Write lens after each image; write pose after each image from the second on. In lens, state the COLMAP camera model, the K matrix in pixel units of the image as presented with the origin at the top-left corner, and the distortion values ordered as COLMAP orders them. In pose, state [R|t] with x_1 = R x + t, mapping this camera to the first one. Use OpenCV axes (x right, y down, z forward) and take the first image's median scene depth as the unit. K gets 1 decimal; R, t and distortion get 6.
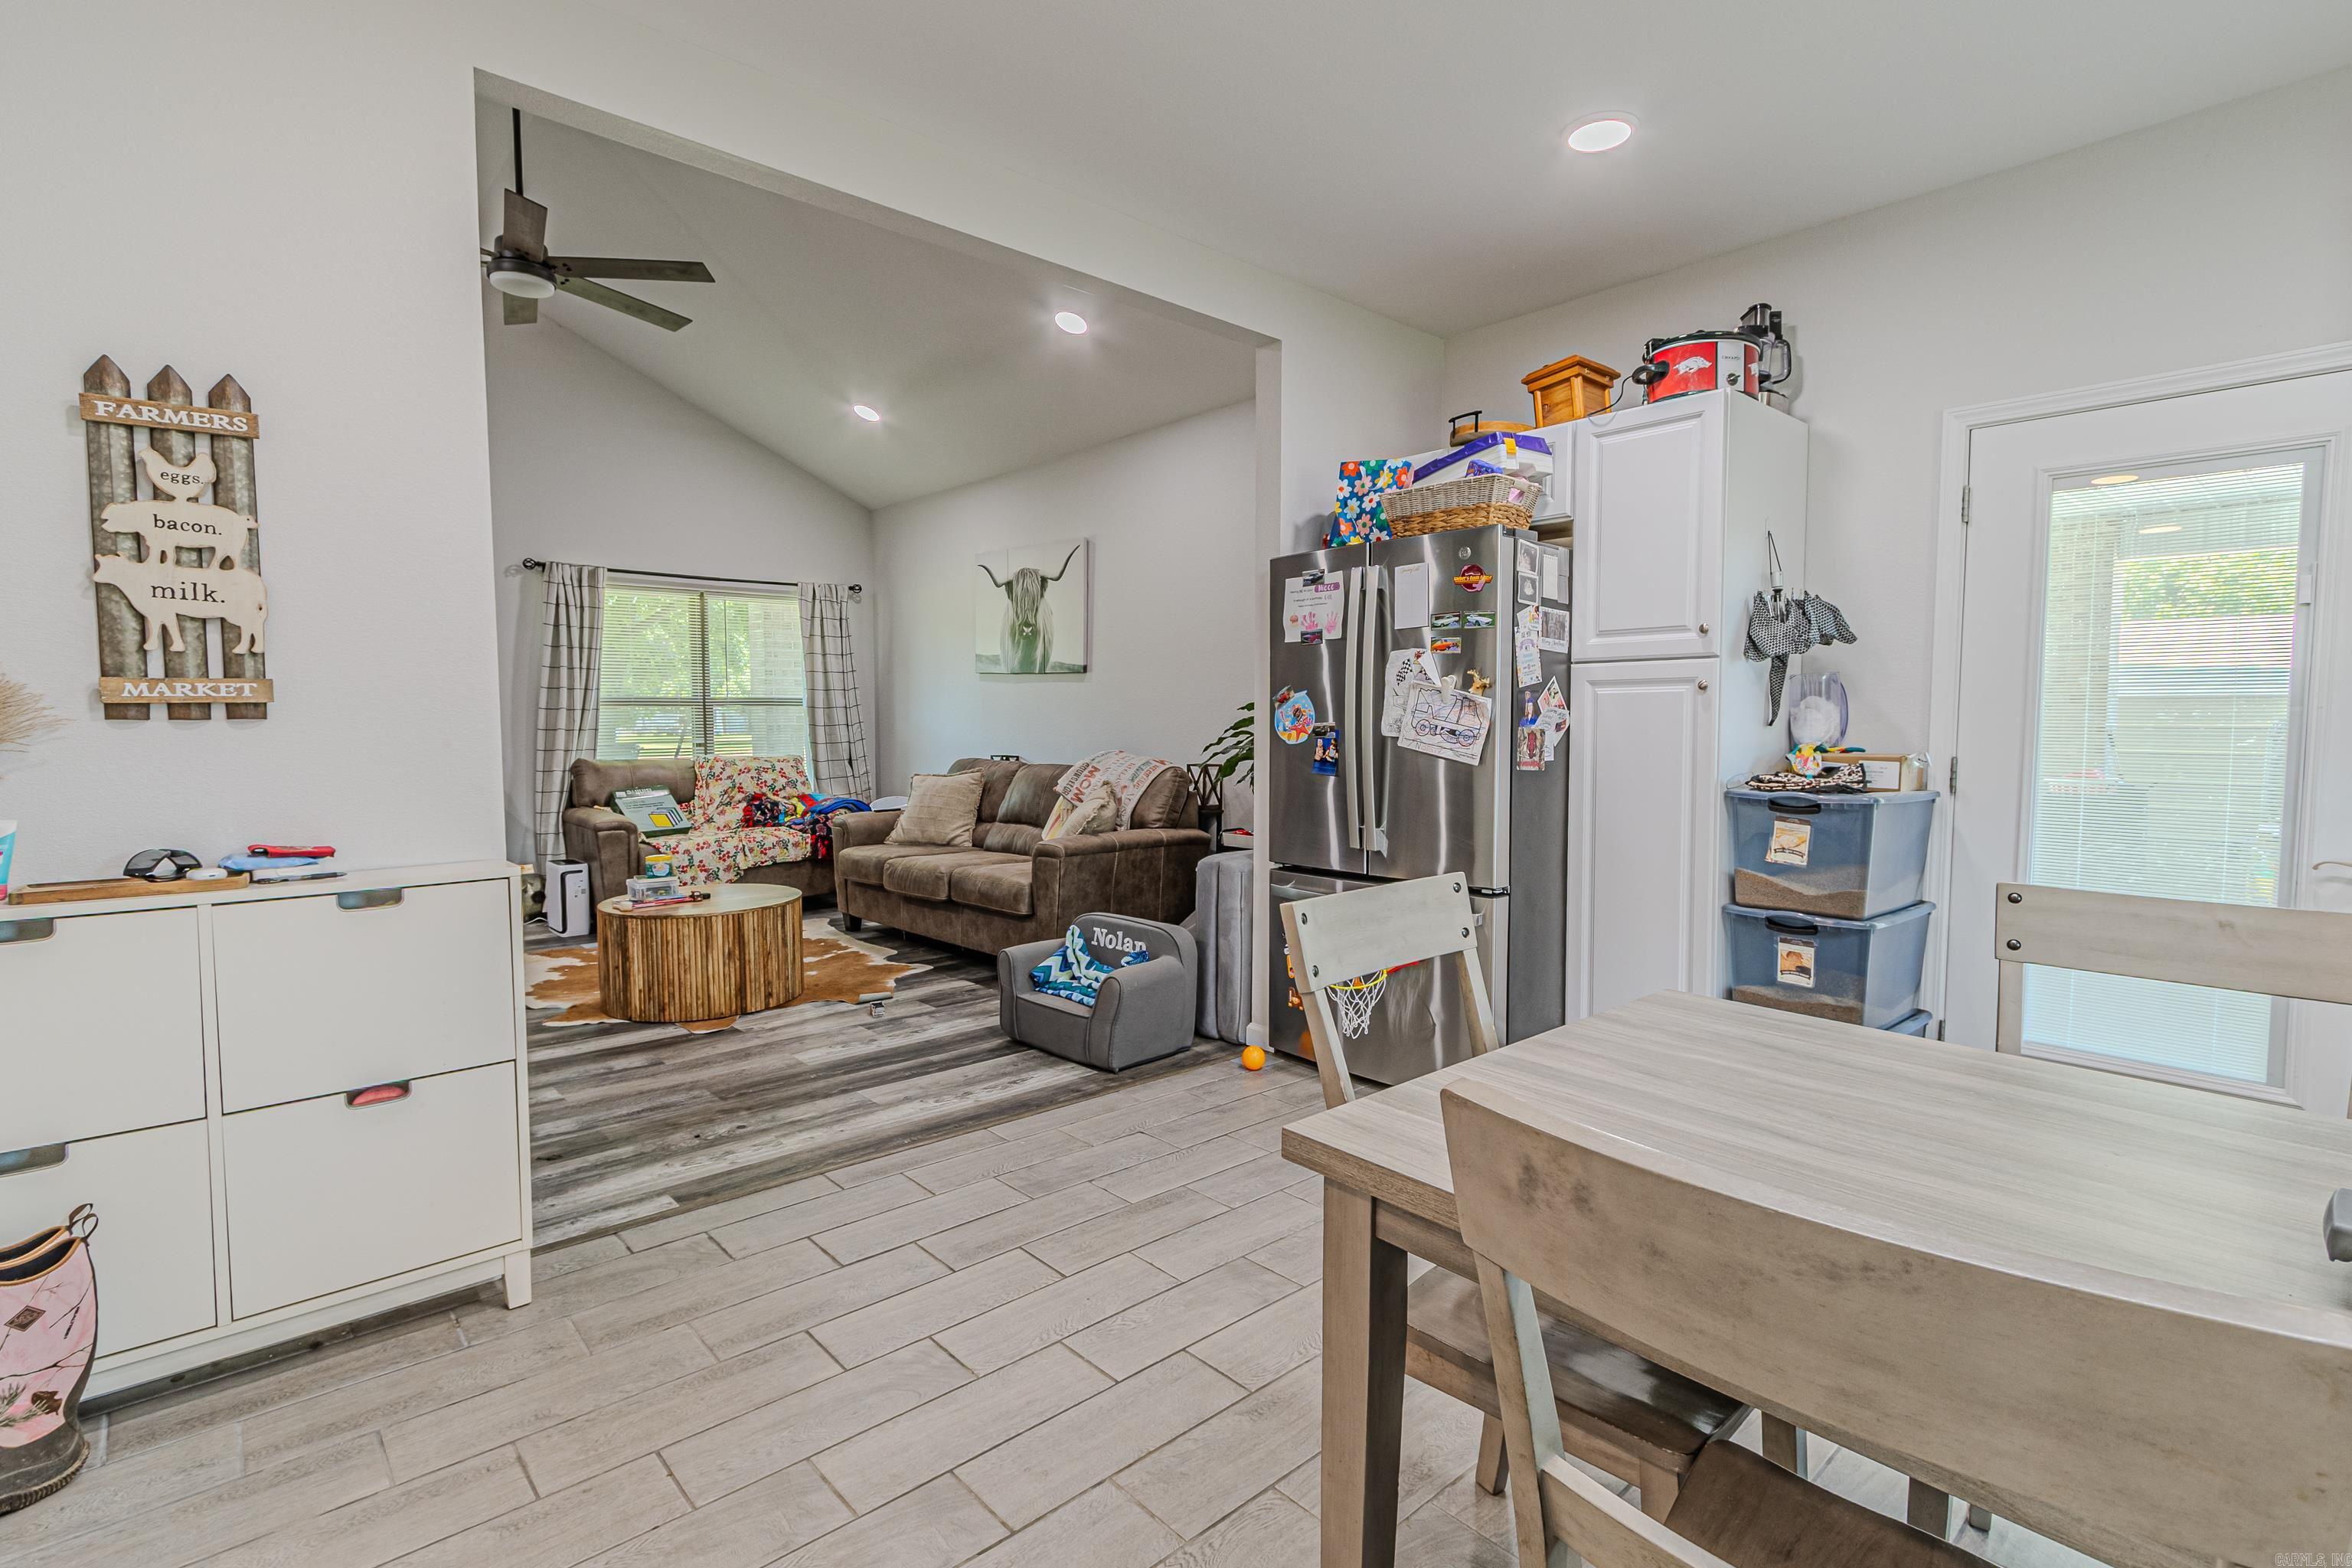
lens RADIAL K [[1111.5, 0, 1133.3], [0, 1111.5, 789.0], [0, 0, 1]] dist [0.013191, -0.000493]
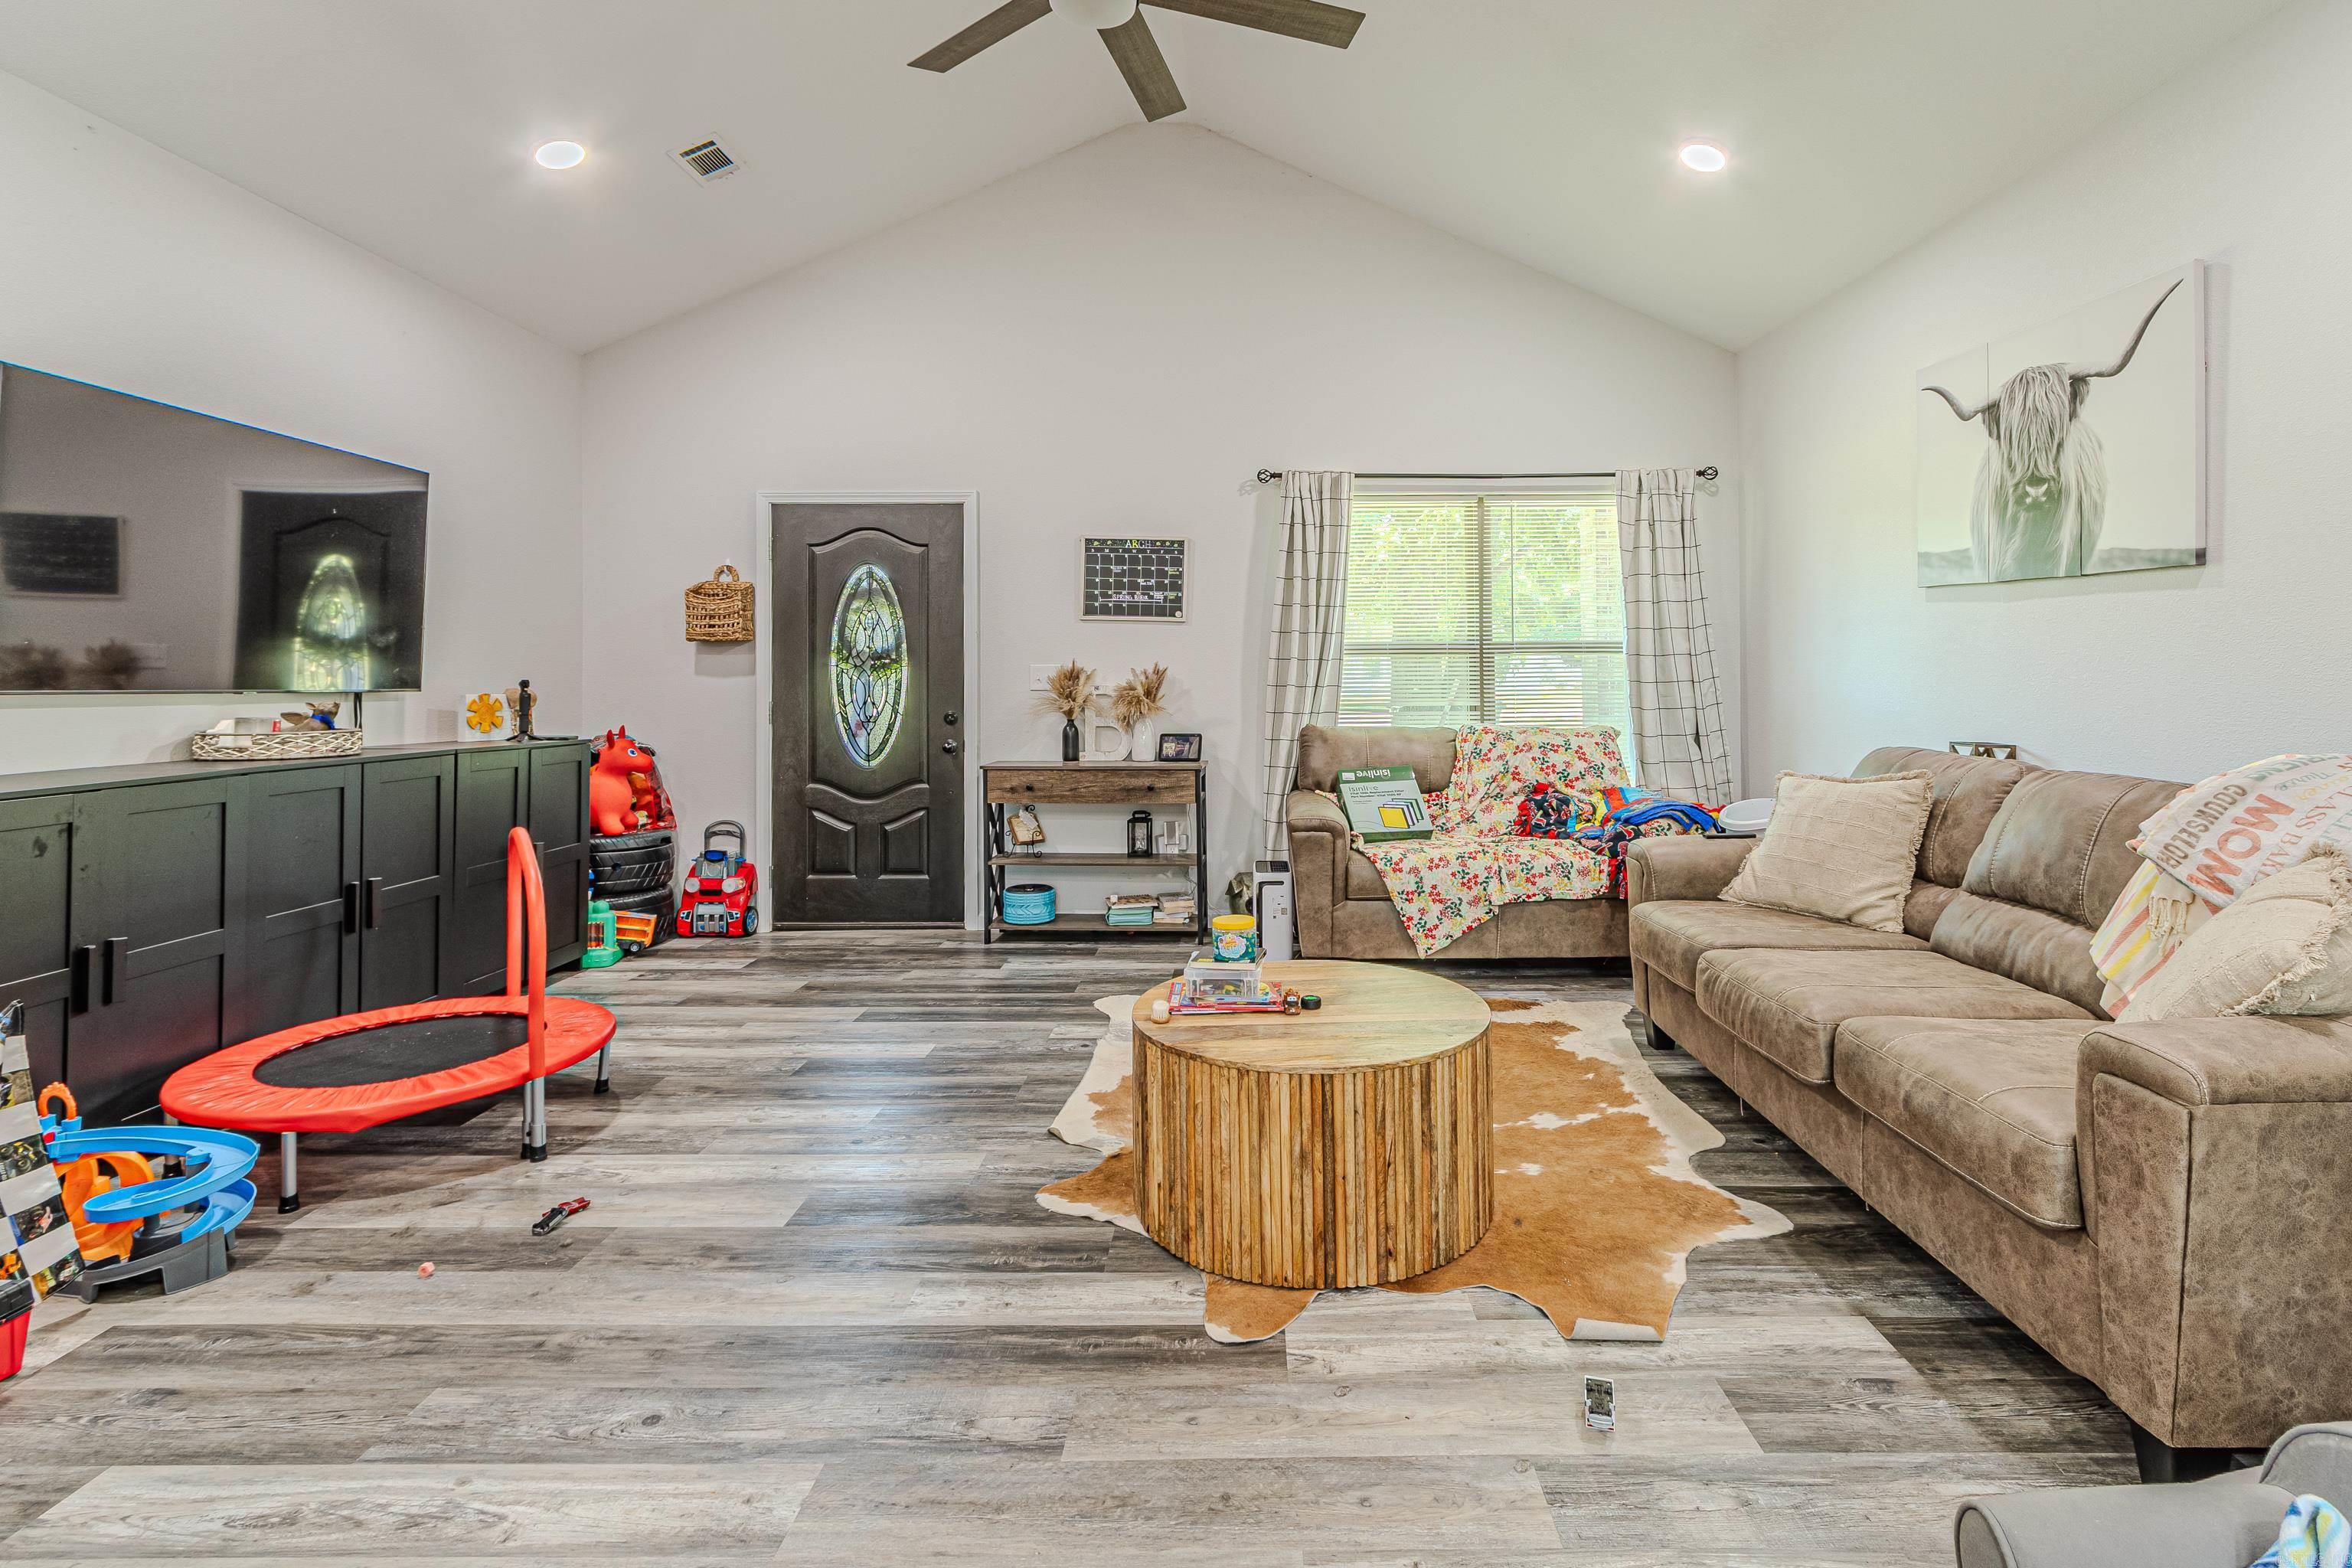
lens RADIAL K [[1110.1, 0, 1243.2], [0, 1110.1, 649.8], [0, 0, 1]] dist [0.007869, -0.000752]
pose [[0.763805, -0.012840, -0.645319, -0.046078], [-0.041334, 0.996777, -0.068756, -0.024667], [0.644122, 0.079190, 0.760813, 0.403408]]
